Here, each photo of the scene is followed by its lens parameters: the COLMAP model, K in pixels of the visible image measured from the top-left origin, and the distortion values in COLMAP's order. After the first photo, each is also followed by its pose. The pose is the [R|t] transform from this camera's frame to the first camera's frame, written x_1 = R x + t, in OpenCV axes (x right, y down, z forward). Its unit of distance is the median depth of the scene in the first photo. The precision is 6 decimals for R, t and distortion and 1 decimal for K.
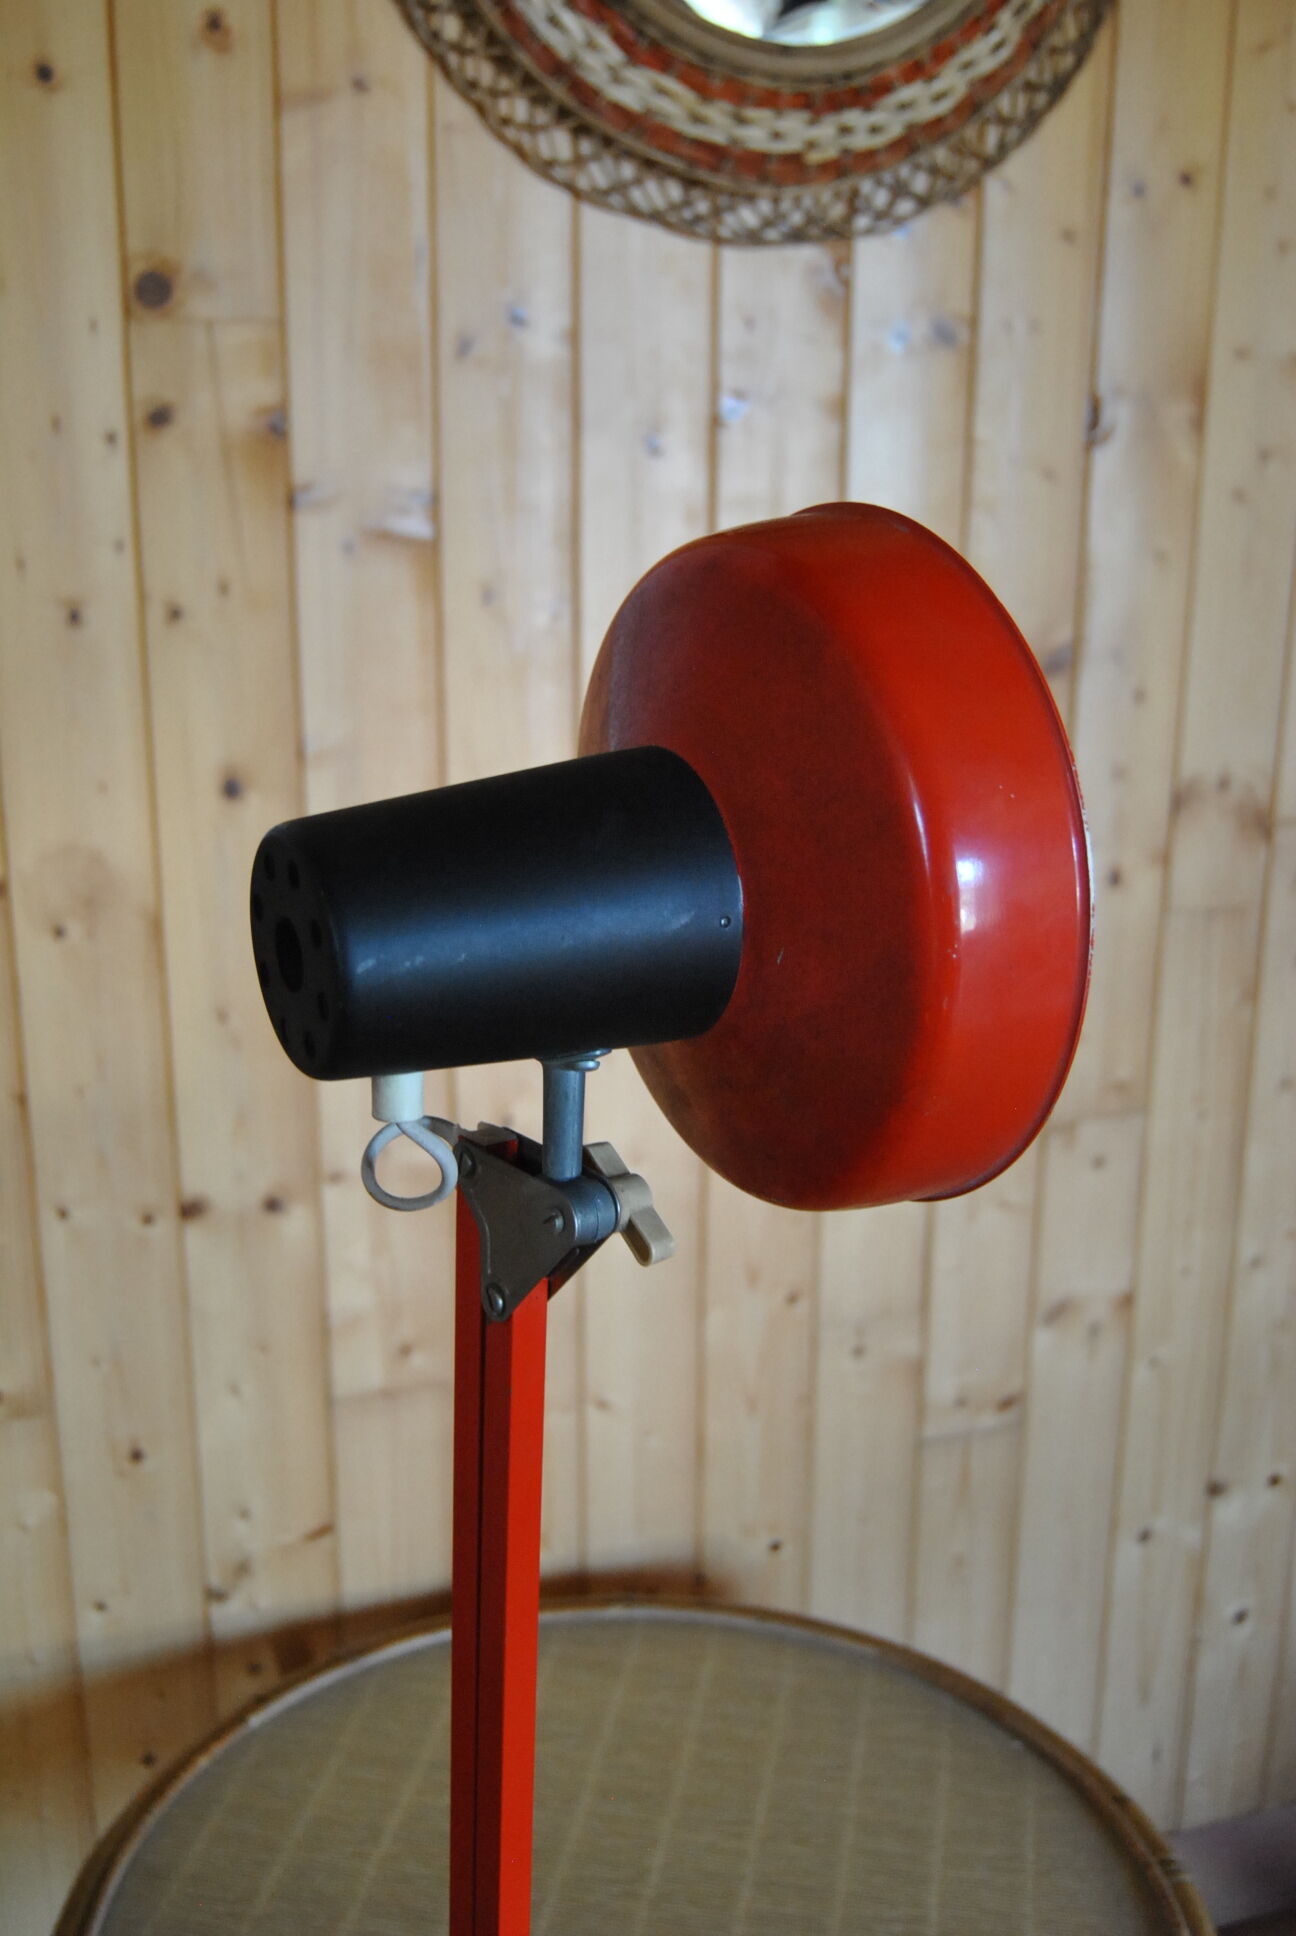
lens RADIAL K [[1959.8, 0, 619.8], [0, 1959.8, 970.6], [0, 0, 1]] dist [-0.067835, 0.000000]
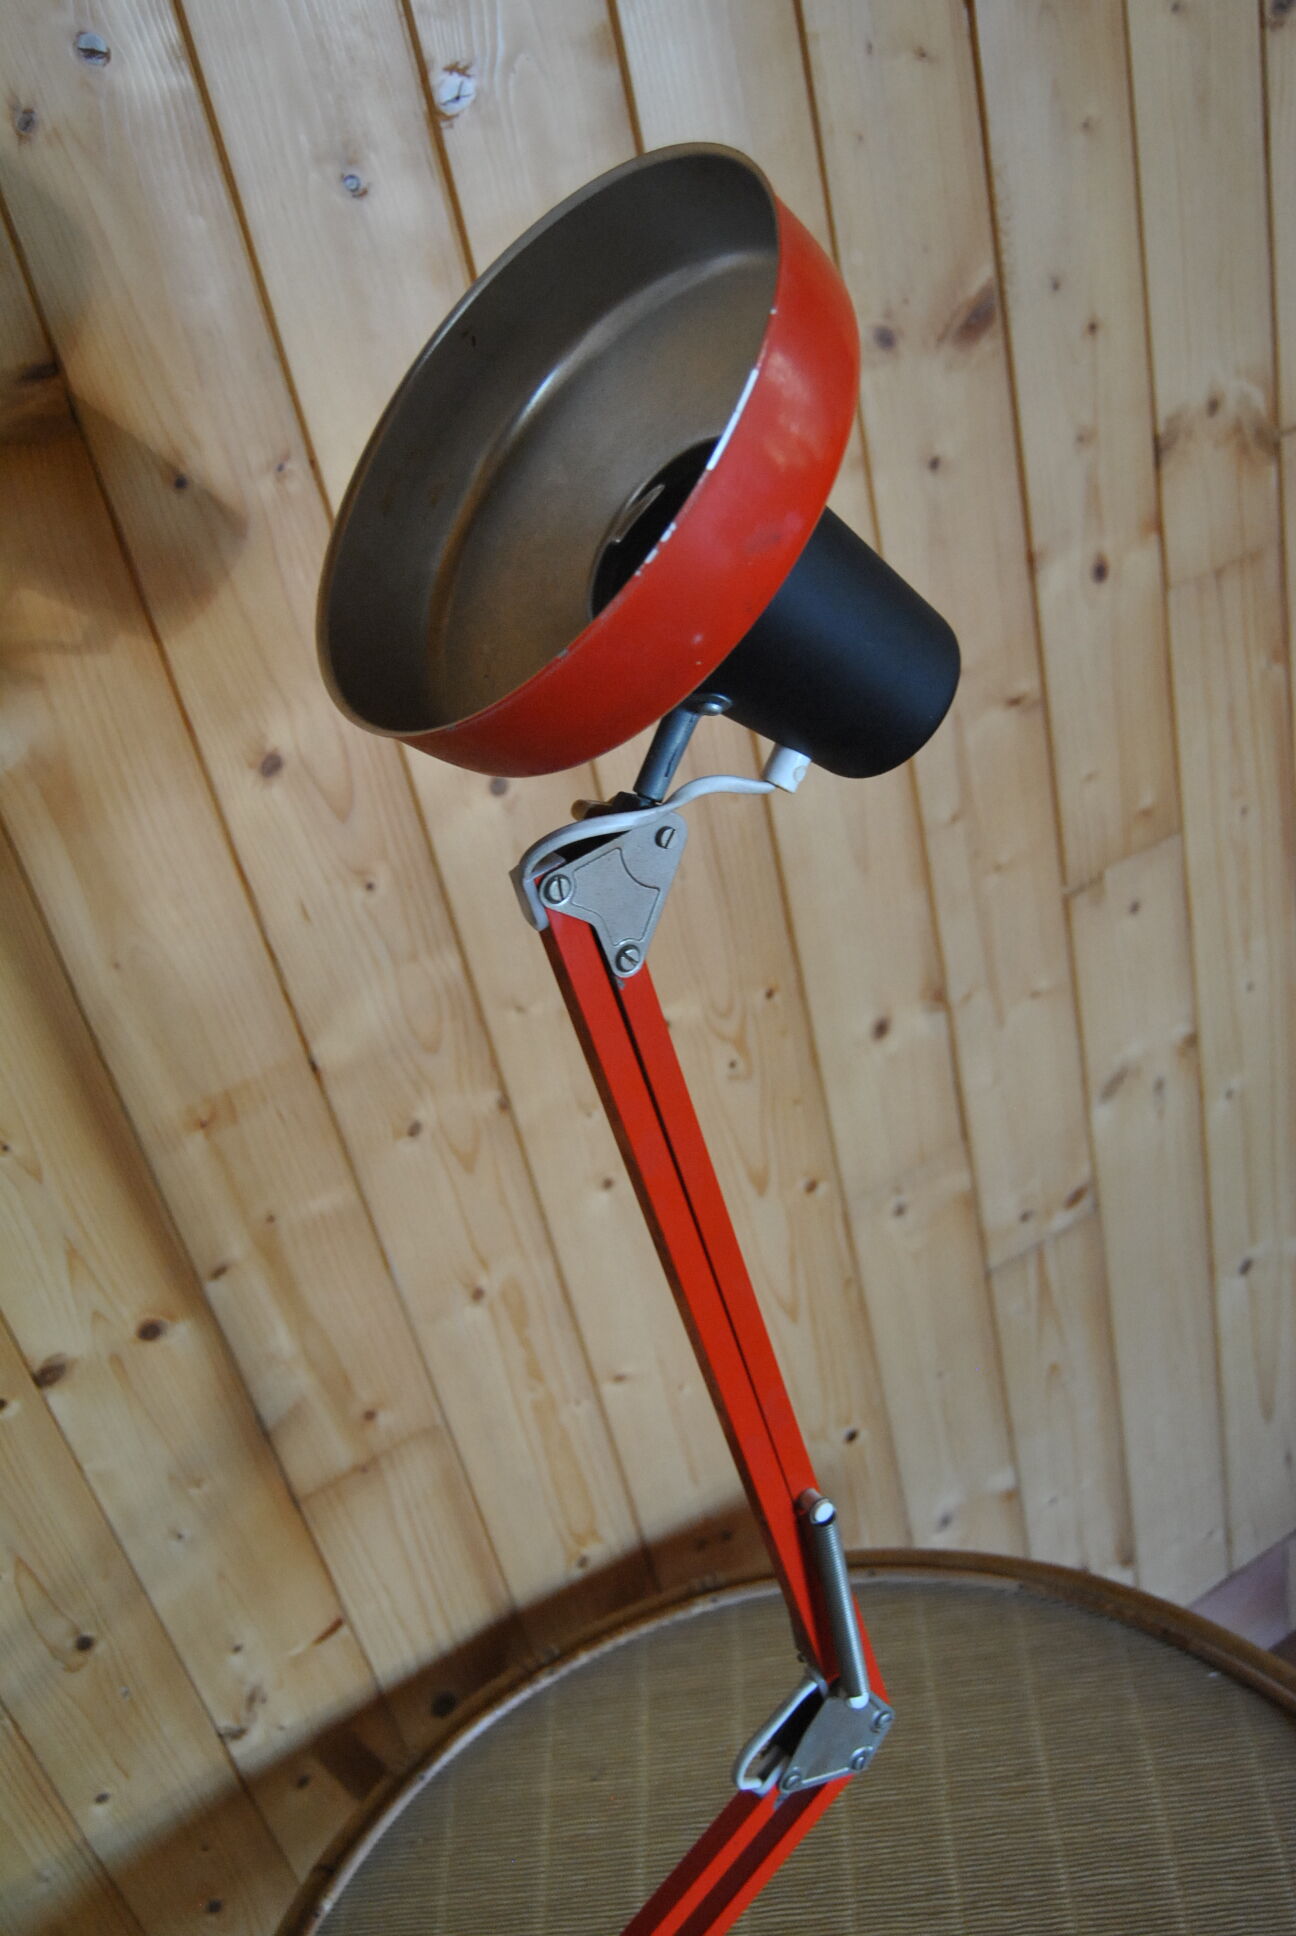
lens RADIAL K [[1959.8, 0, 627.6], [0, 1959.8, 955.3], [0, 0, 1]] dist [-0.067835, 0.000000]
pose [[0.962829, -0.267084, 0.040329, 0.009638], [0.246901, 0.930780, 0.269608, -0.179783], [-0.109546, -0.249629, 0.962125, 0.298523]]
